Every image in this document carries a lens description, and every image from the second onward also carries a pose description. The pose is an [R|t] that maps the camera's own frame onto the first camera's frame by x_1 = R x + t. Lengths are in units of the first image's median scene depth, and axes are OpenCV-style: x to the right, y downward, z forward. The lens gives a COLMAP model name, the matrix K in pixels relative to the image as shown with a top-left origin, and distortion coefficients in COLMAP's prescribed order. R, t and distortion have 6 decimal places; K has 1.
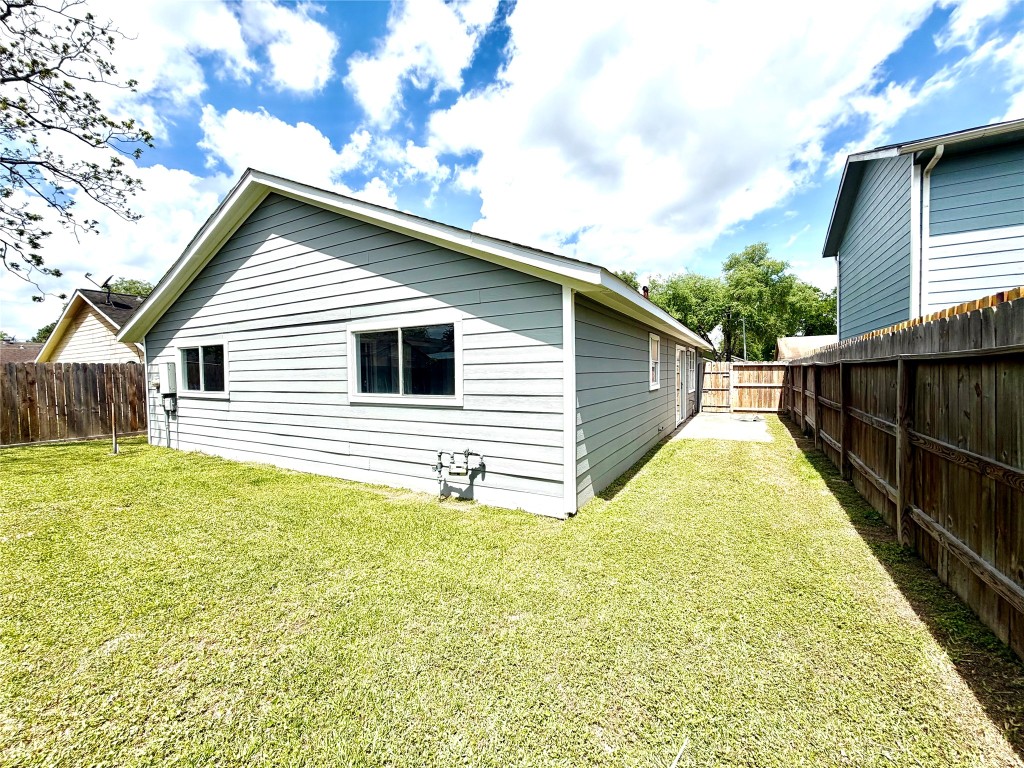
lens RADIAL K [[407.6, 0, 510.7], [0, 407.6, 385.1], [0, 0, 1]] dist [0.000907, 0.000036]
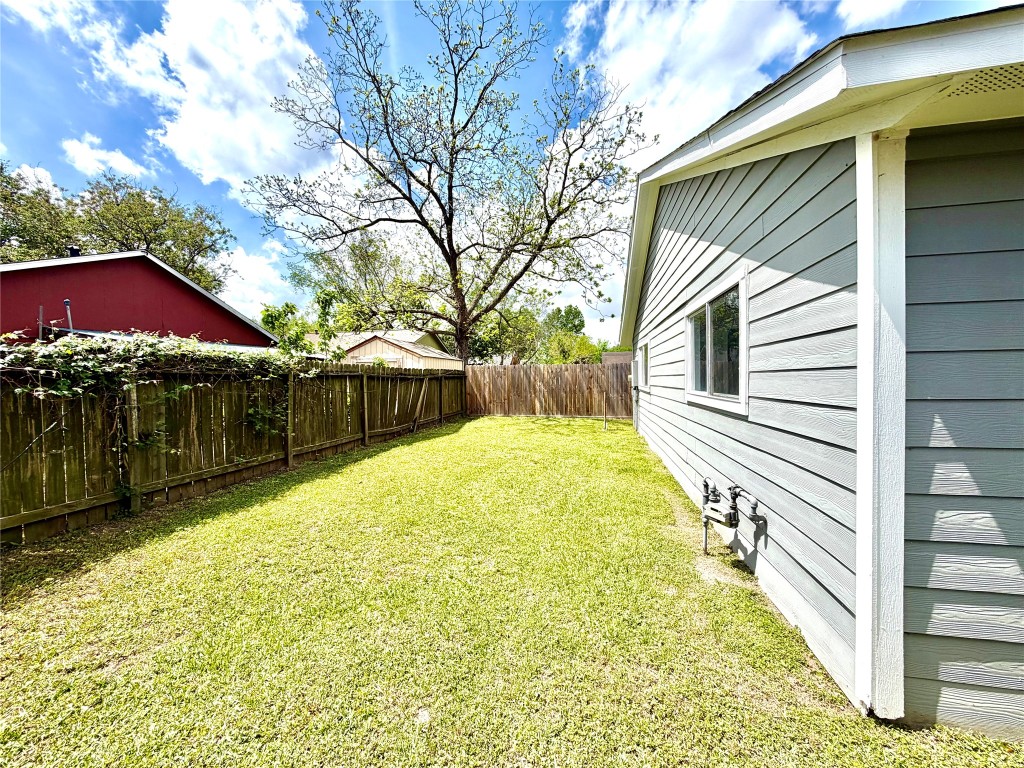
lens RADIAL K [[413.1, 0, 512.0], [0, 413.1, 384.0], [0, 0, 1]] dist [0.000031, 0.000016]
pose [[0.307976, 0.023892, -0.951094, 0.351704], [-0.025198, 0.999539, 0.016949, 0.003162], [0.951060, 0.018746, 0.308436, 0.461736]]
